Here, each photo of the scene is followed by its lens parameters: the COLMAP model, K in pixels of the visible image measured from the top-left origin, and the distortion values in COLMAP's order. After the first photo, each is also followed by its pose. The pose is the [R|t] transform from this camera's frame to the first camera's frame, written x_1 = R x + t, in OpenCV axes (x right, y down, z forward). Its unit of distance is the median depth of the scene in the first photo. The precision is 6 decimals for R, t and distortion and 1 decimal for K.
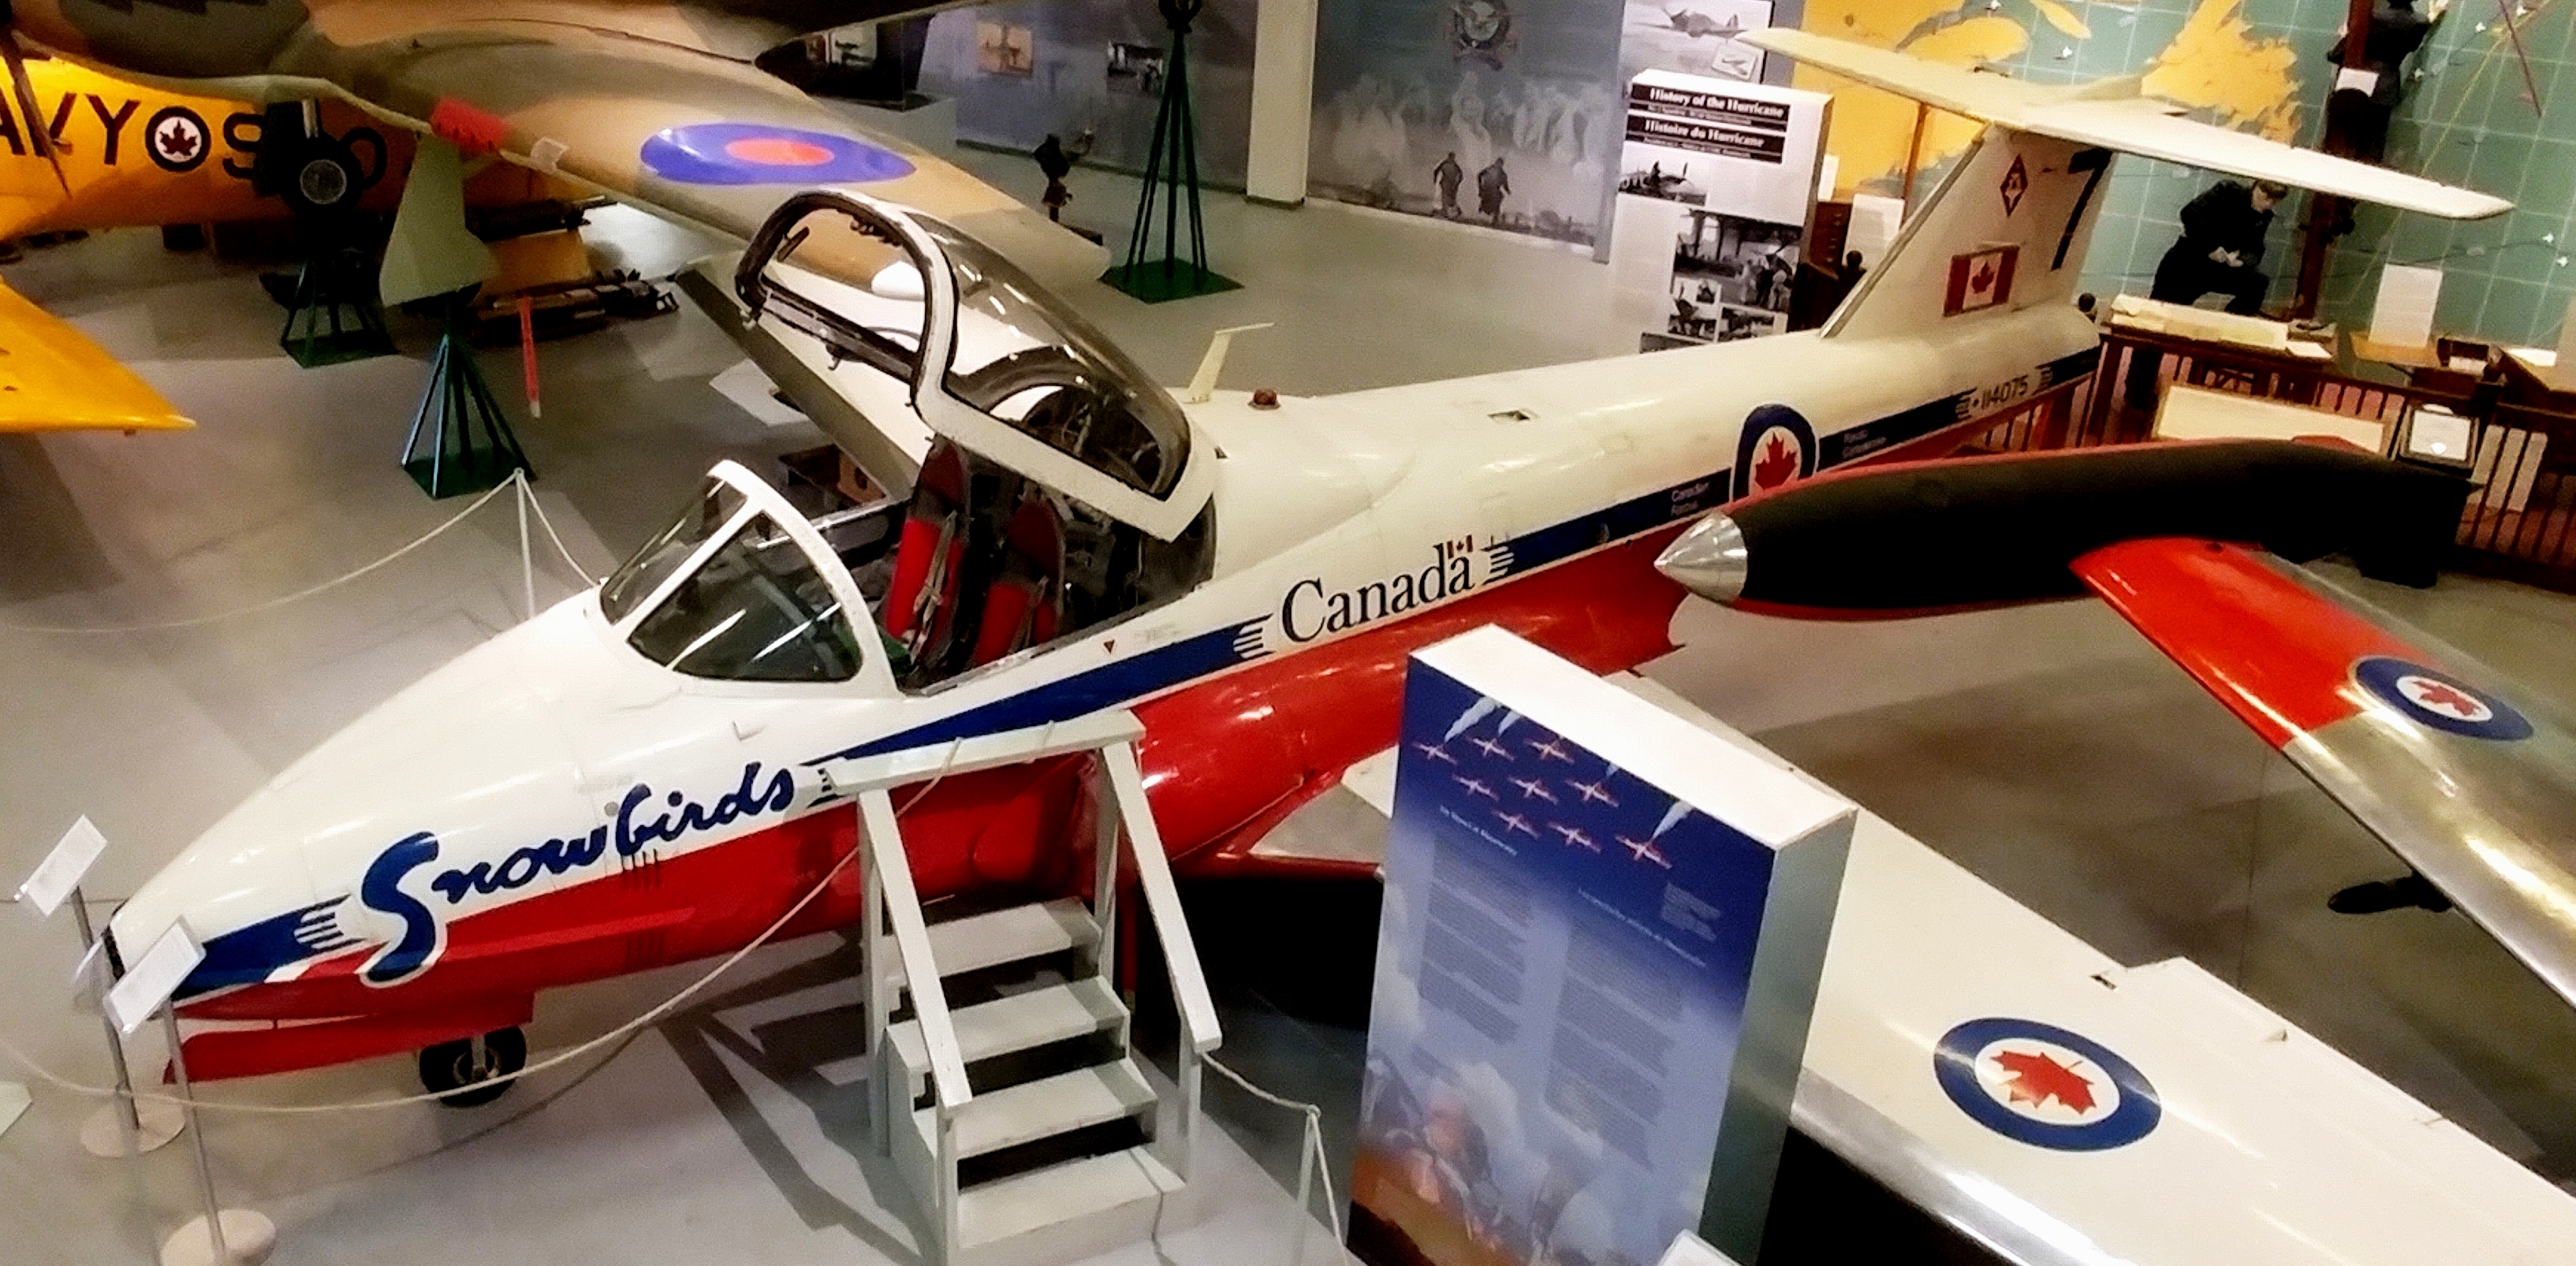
lens RADIAL K [[2103.5, 0, 1216.8], [0, 2103.5, 626.0], [0, 0, 1]] dist [-0.017410, -0.006049]
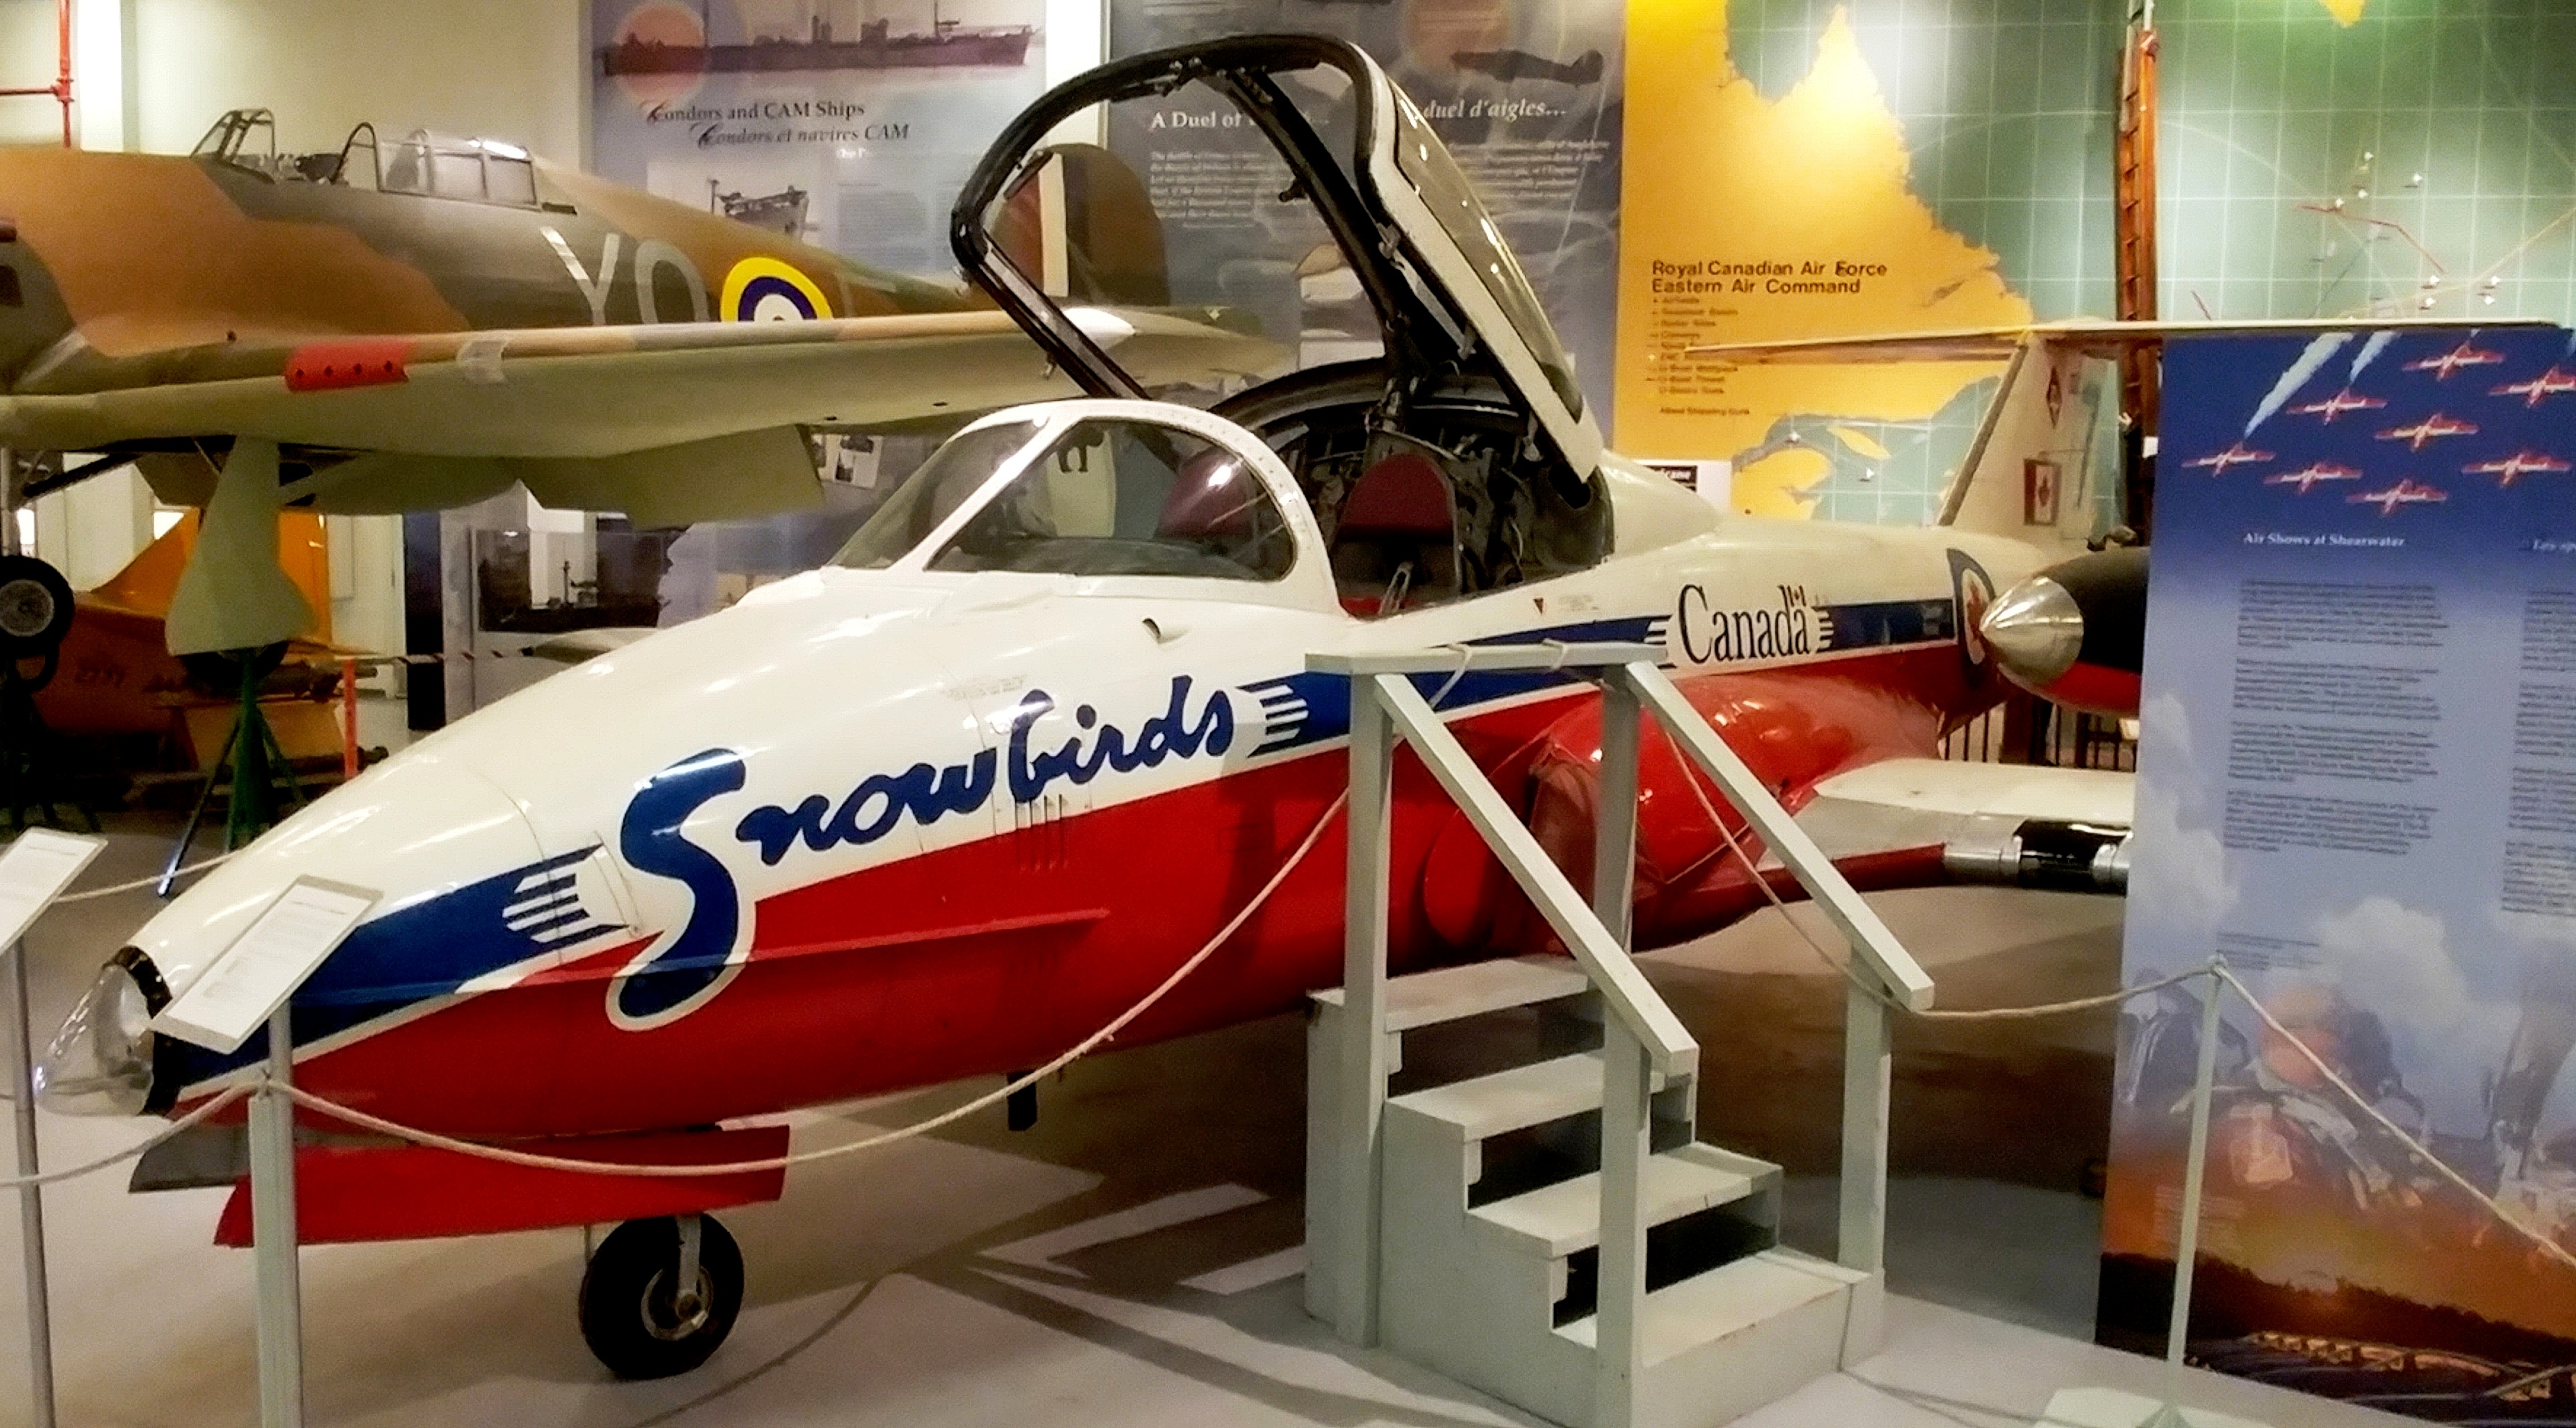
lens RADIAL K [[2066.2, 0, 1288.0], [0, 2066.2, 714.0], [0, 0, 1]] dist [-0.023886, -0.005098]
pose [[0.960054, -0.053450, 0.274664, -0.373757], [0.144277, 0.935601, -0.322234, 0.295482], [-0.239752, 0.348990, 0.905939, 0.414237]]
